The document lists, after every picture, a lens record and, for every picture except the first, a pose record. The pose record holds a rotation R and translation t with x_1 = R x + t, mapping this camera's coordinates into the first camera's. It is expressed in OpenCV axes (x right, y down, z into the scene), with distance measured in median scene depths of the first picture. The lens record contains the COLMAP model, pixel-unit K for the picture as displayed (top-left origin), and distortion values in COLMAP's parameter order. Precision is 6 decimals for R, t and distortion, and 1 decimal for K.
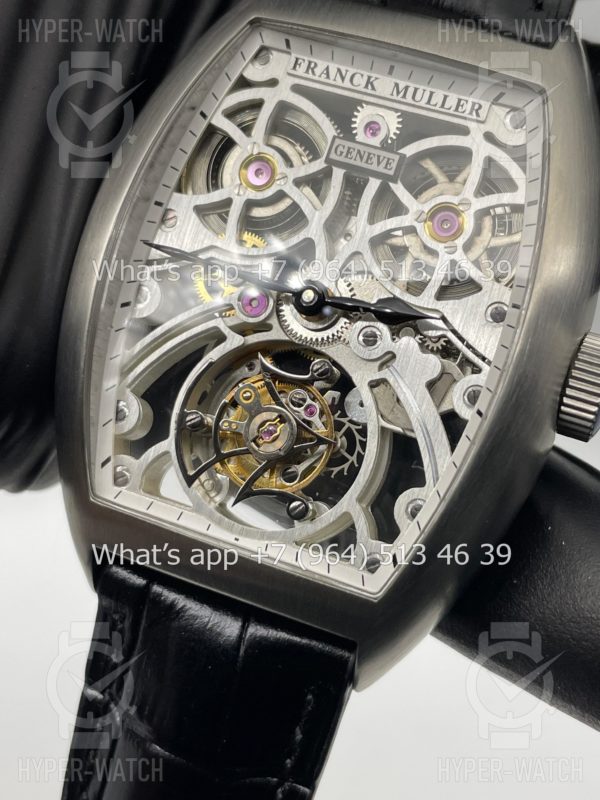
lens RADIAL K [[1272.4, 0, 300.0], [0, 1272.4, 400.0], [0, 0, 1]] dist [0.195131, -0.942145]
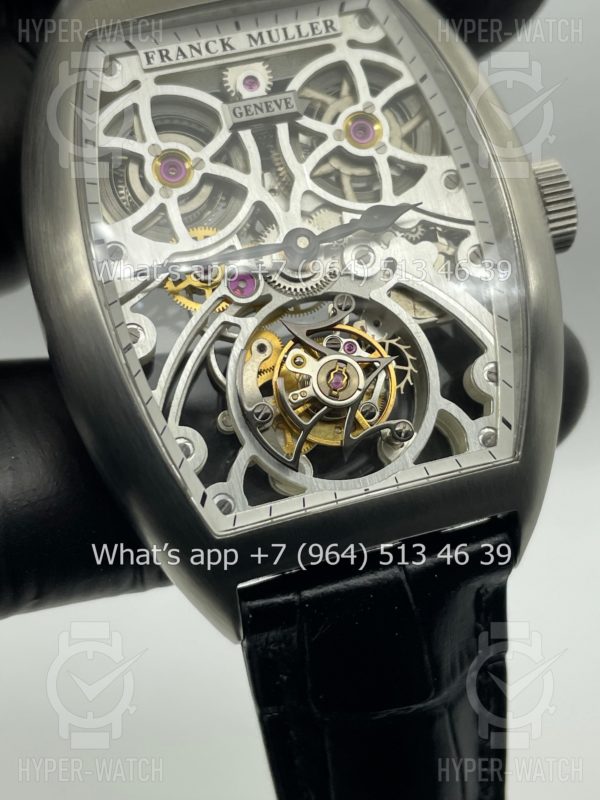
lens RADIAL K [[1272.4, 0, 300.0], [0, 1272.4, 400.0], [0, 0, 1]] dist [0.195131, -0.942145]
pose [[0.772659, -0.470440, 0.426245, -0.467372], [0.506976, 0.861377, 0.031688, -0.008077], [-0.382065, 0.191612, 0.904053, 0.116271]]
